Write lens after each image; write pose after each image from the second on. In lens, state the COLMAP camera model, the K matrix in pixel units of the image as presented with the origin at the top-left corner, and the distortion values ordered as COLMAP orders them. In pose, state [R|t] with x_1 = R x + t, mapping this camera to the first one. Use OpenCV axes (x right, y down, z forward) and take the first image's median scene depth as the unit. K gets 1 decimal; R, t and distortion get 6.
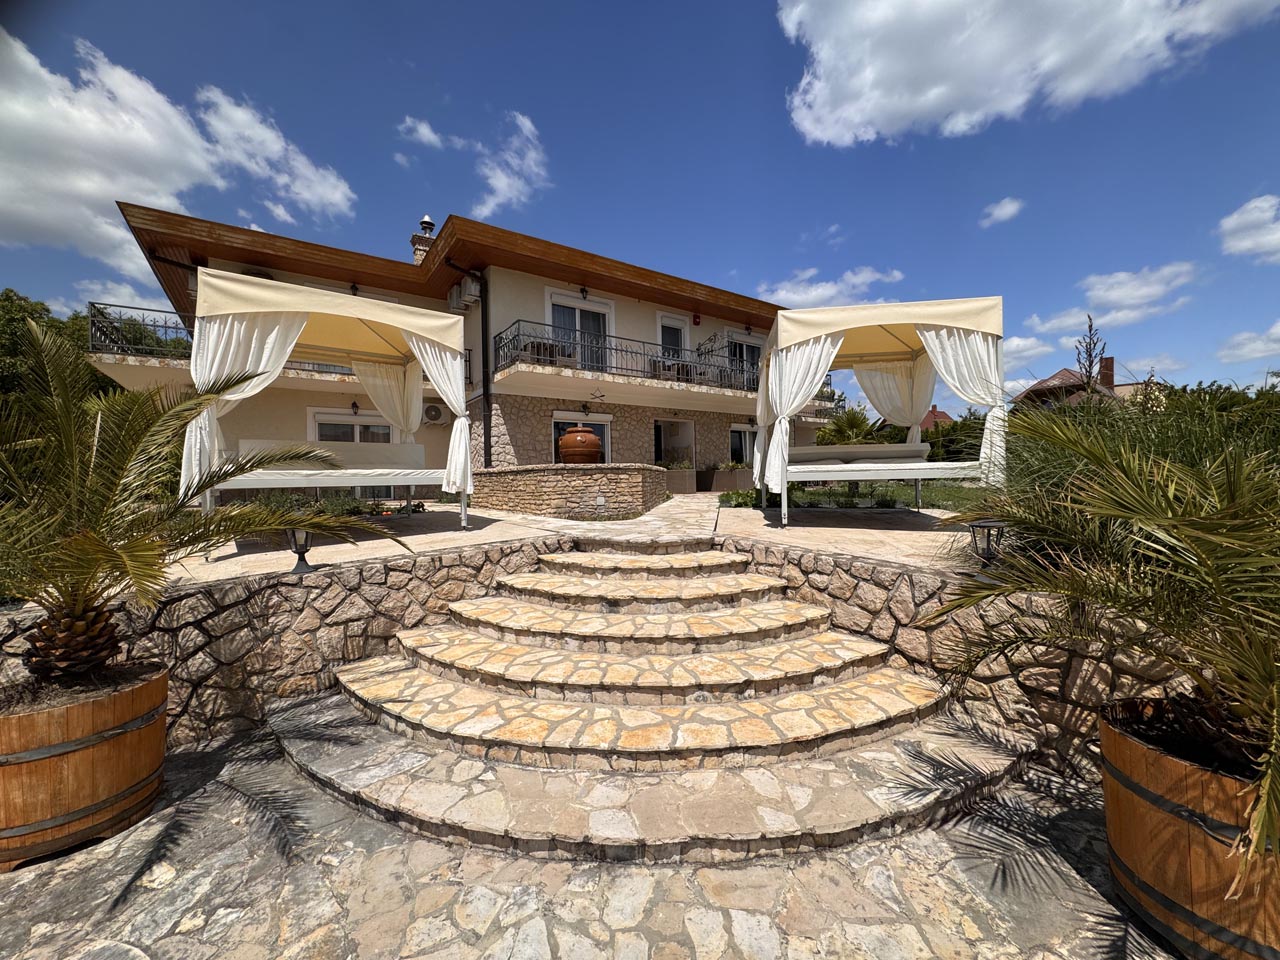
lens RADIAL K [[514.3, 0, 640.0], [0, 514.3, 480.0], [0, 0, 1]] dist [-0.004993, 0.000203]
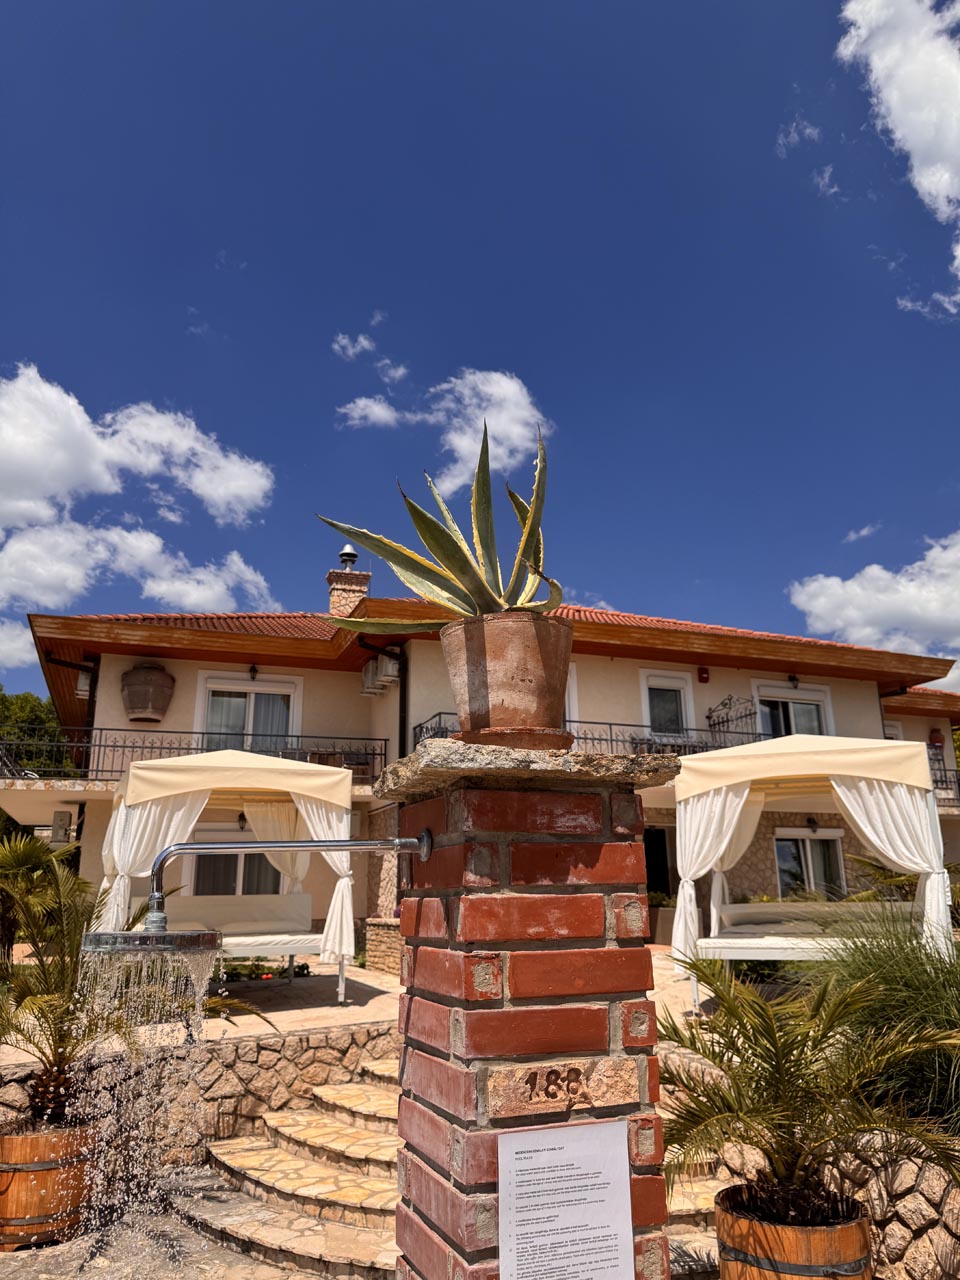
lens RADIAL K [[904.6, 0, 480.0], [0, 904.6, 640.0], [0, 0, 1]] dist [0.023620, -0.033332]
pose [[0.969477, -0.058863, -0.238010, 0.478823], [-0.006973, 0.963742, -0.266746, -0.151165], [0.245082, 0.260263, 0.933915, -0.923494]]
